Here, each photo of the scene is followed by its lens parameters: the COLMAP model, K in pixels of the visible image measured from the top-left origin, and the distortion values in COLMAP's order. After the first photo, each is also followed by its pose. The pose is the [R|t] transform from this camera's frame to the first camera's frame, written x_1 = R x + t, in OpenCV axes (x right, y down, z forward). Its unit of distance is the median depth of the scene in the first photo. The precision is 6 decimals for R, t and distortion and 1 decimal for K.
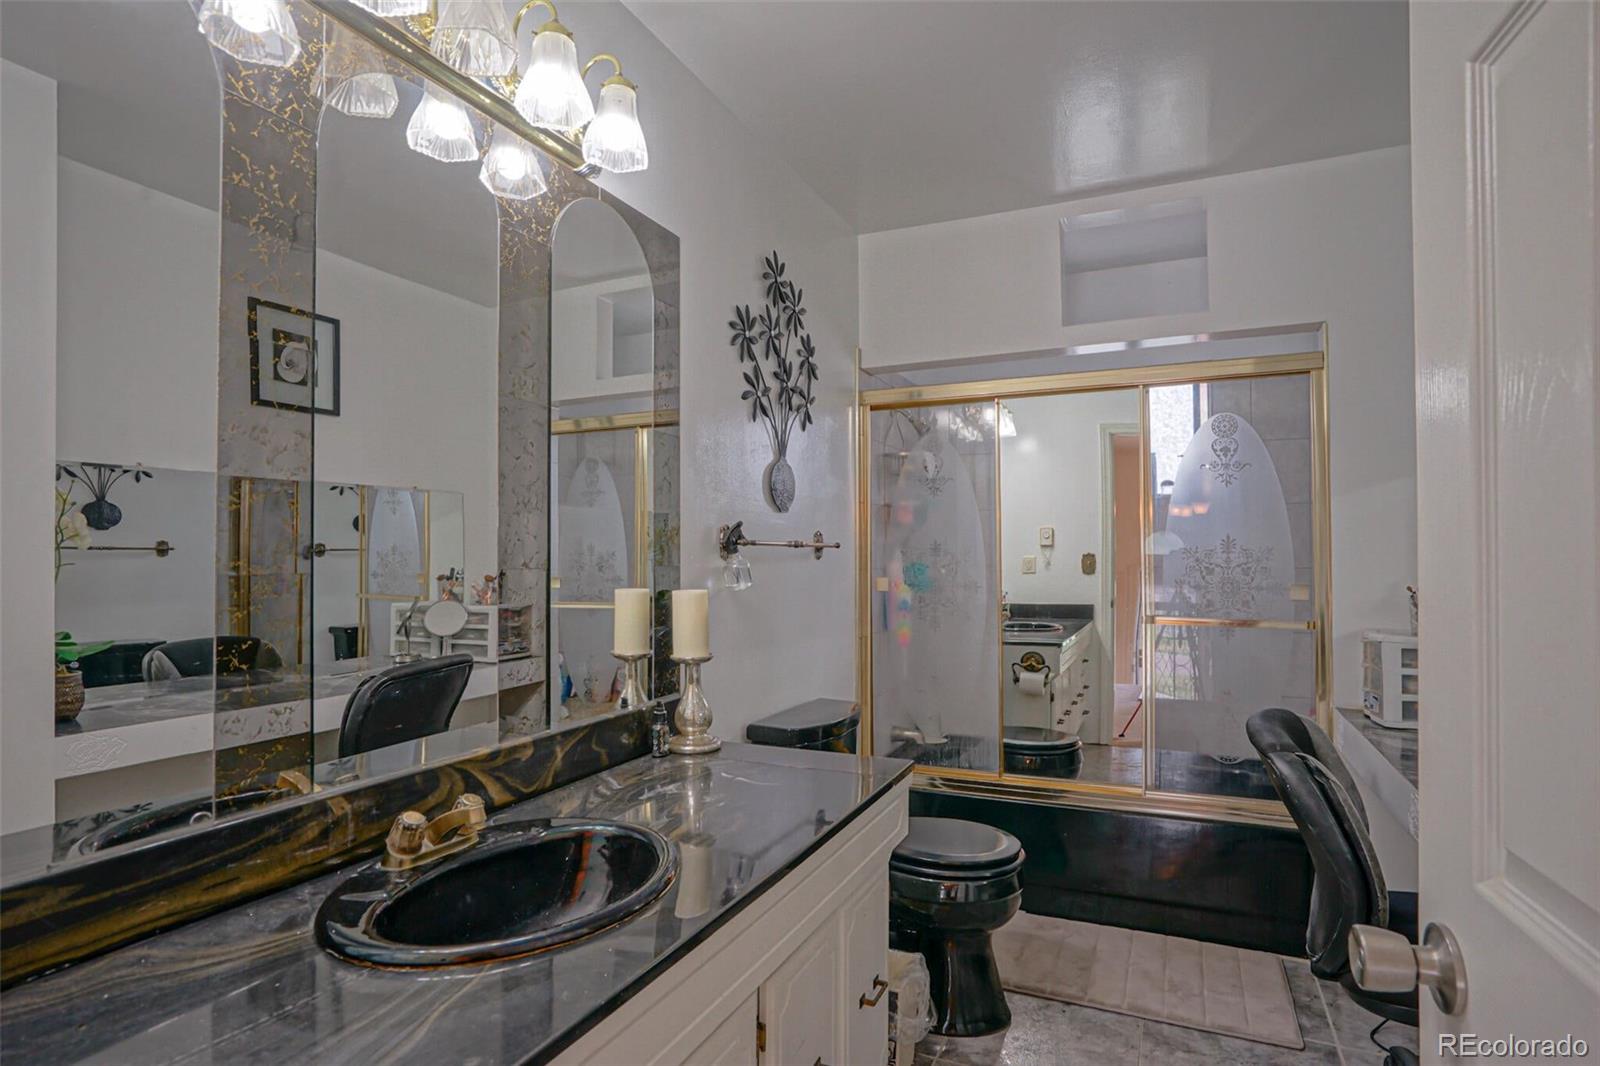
lens RADIAL K [[844.5, 0, 800.0], [0, 844.5, 533.0], [0, 0, 1]] dist [-0.050262, 0.034747]
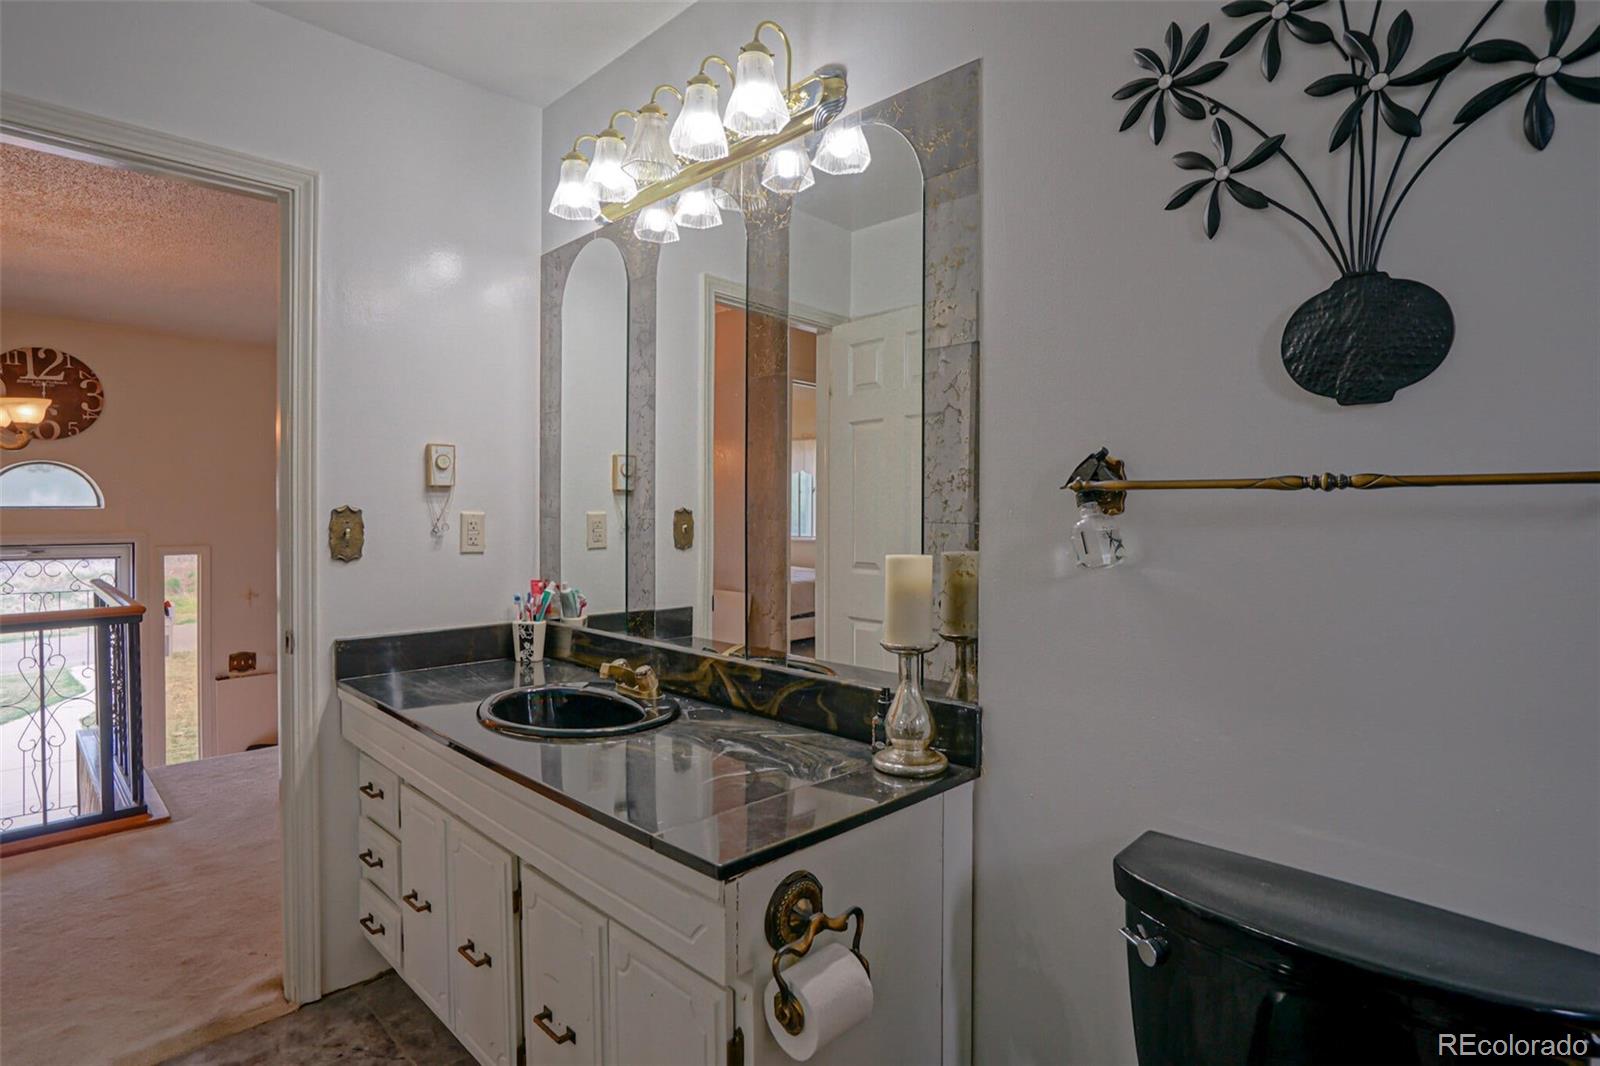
lens RADIAL K [[804.7, 0, 797.7], [0, 804.7, 504.3], [0, 0, 1]] dist [0.000055, 0.000012]
pose [[-0.343421, -0.003477, -0.939175, 0.740526], [0.031301, 0.999395, -0.015145, 0.036613], [0.938660, -0.034598, -0.343105, 1.468496]]
